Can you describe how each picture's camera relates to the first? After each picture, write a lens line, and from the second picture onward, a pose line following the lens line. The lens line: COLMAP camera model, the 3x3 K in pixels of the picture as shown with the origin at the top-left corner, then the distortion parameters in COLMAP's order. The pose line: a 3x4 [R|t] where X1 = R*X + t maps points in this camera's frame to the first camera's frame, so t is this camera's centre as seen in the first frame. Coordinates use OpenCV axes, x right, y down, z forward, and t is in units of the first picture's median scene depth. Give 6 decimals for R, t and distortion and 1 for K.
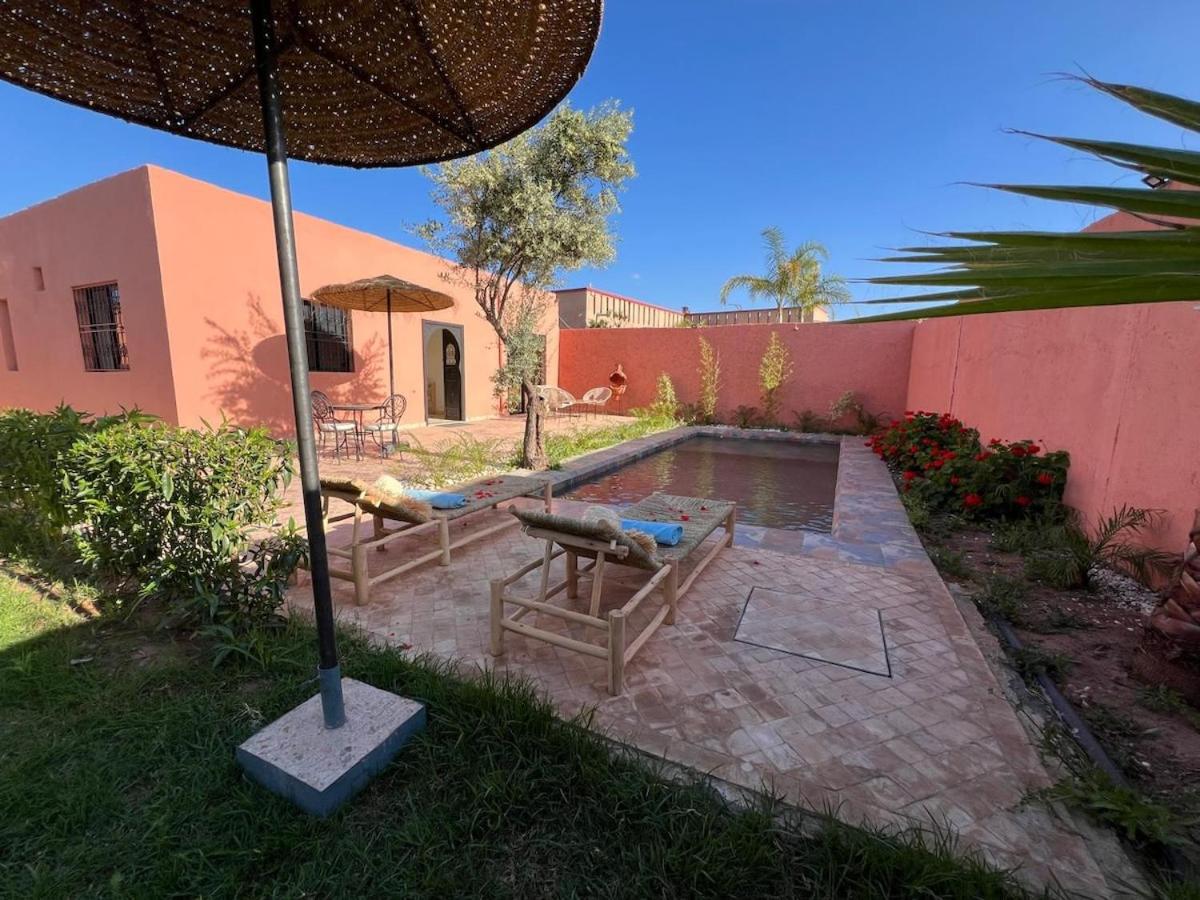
lens RADIAL K [[475.9, 0, 600.9], [0, 475.9, 448.0], [0, 0, 1]] dist [-0.004311, 0.001104]
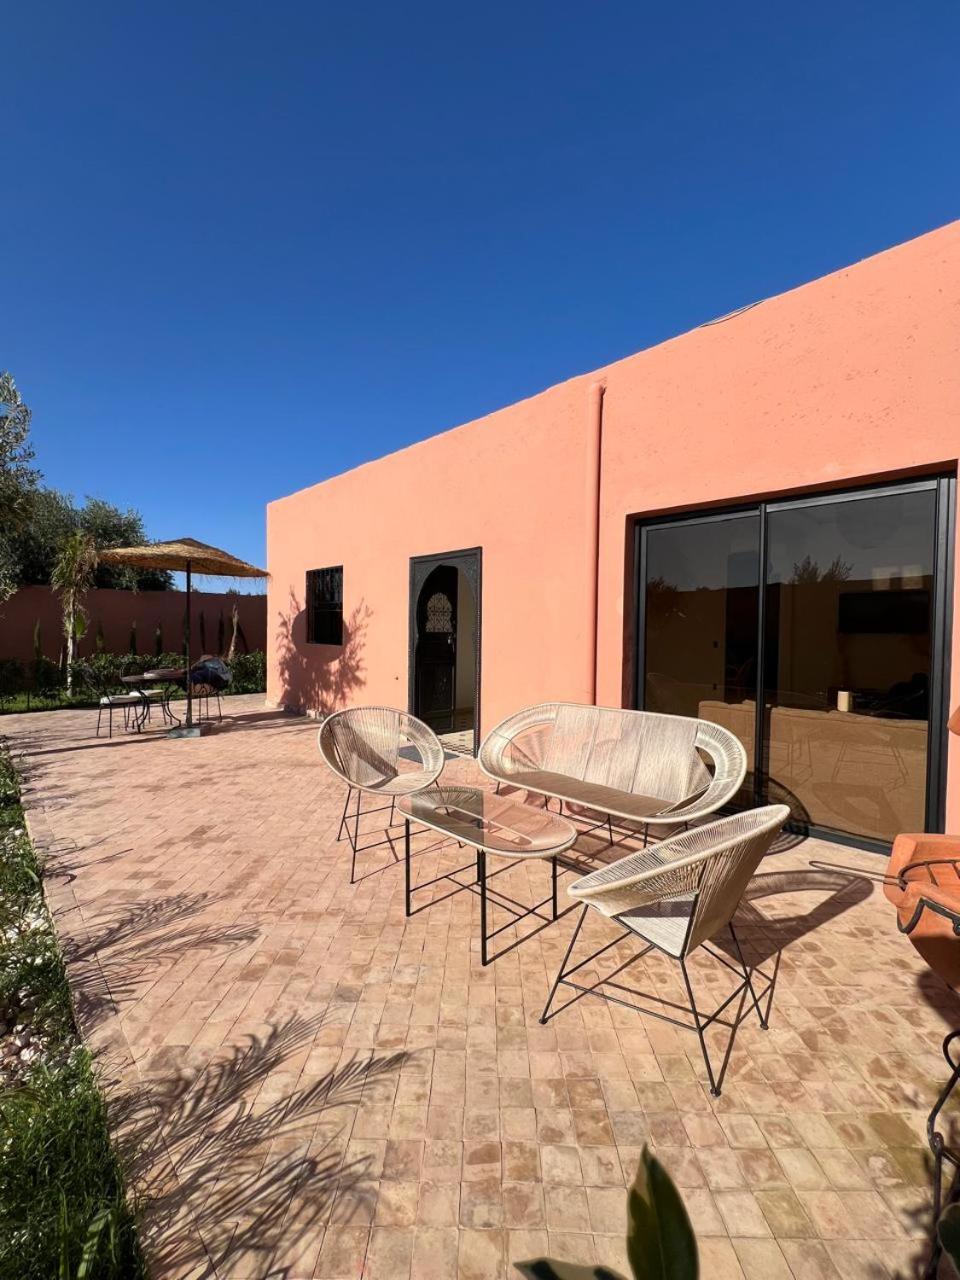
lens RADIAL K [[507.7, 0, 476.1], [0, 507.7, 643.6], [0, 0, 1]] dist [-0.004311, 0.001104]
pose [[-0.333703, 0.012044, -0.942601, 0.261484], [-0.155151, 0.985581, 0.067520, -0.313016], [0.929823, 0.168777, -0.327023, 1.846881]]
